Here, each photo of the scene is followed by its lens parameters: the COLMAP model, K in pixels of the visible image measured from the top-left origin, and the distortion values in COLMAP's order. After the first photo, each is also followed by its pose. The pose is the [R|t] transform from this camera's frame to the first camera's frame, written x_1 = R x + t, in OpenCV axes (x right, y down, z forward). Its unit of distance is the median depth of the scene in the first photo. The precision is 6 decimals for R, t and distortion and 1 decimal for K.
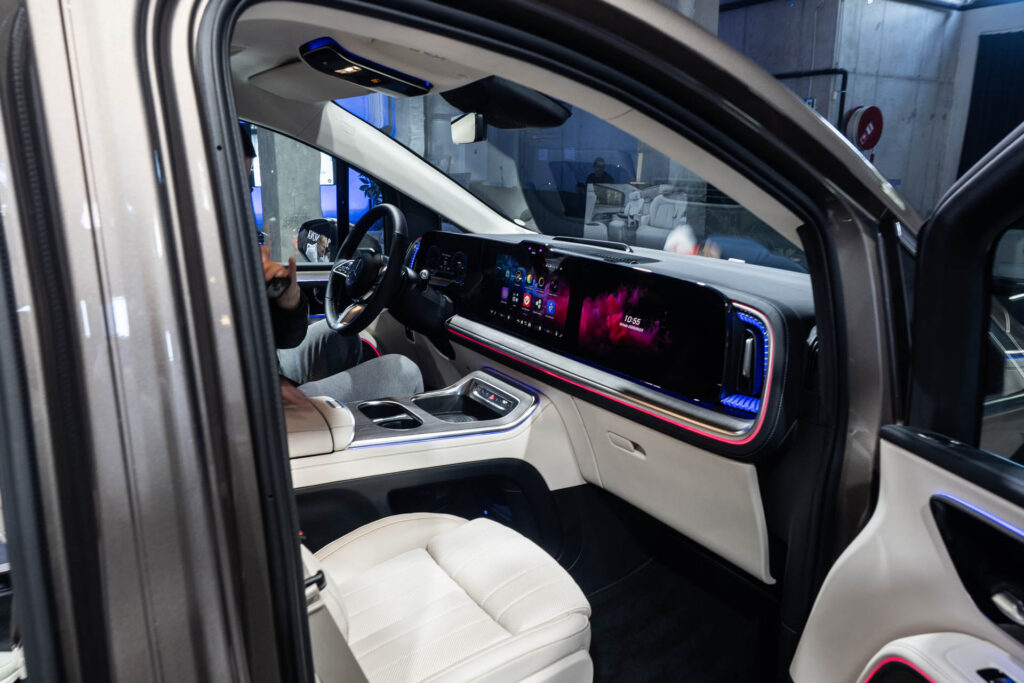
lens RADIAL K [[726.9, 0, 531.6], [0, 726.9, 346.2], [0, 0, 1]] dist [-0.011369, 0.001264]
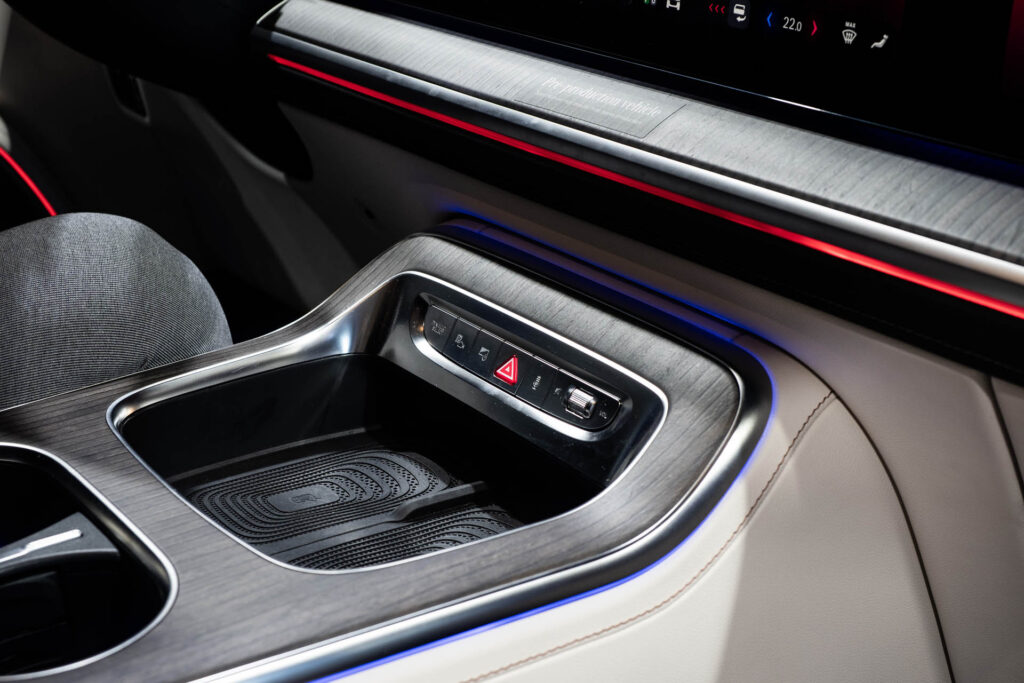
lens RADIAL K [[1538.9, 0, 513.2], [0, 1538.9, 340.7], [0, 0, 1]] dist [-0.116940, 0.000000]
pose [[0.997661, -0.064175, 0.023533, -0.067164], [0.059993, 0.987093, 0.148484, -0.002732], [-0.032758, -0.146724, 0.988635, 0.605852]]
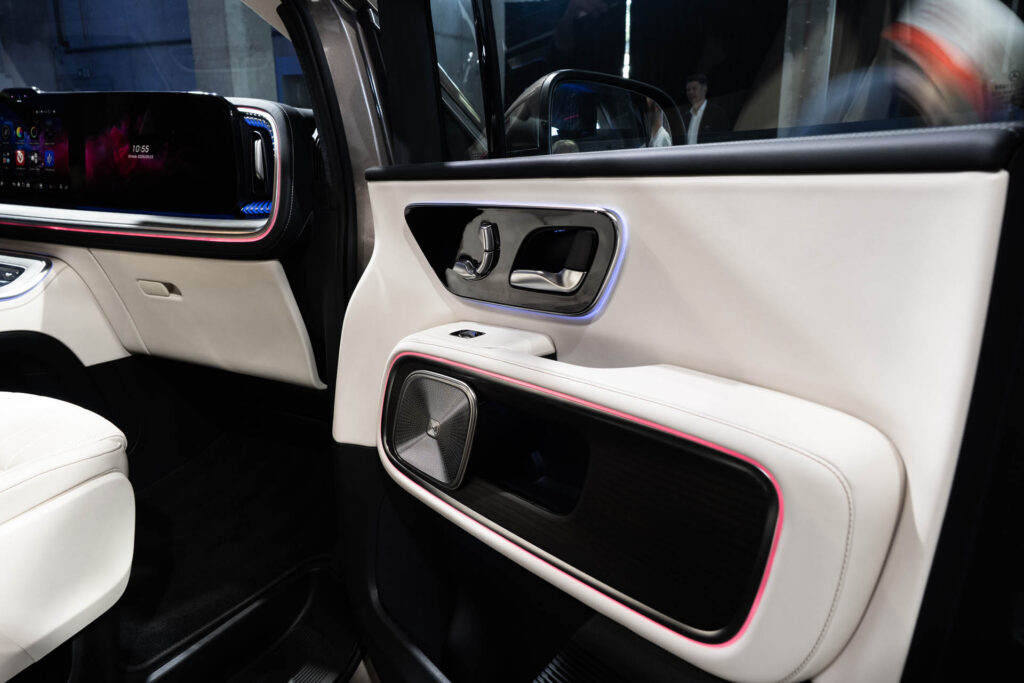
lens RADIAL K [[726.9, 0, 512.5], [0, 726.9, 343.2], [0, 0, 1]] dist [-0.011369, 0.001264]
pose [[0.870513, -0.147071, 0.469657, 0.071006], [0.131013, 0.989121, 0.066904, 0.184749], [-0.474388, 0.003290, 0.880310, -0.036350]]
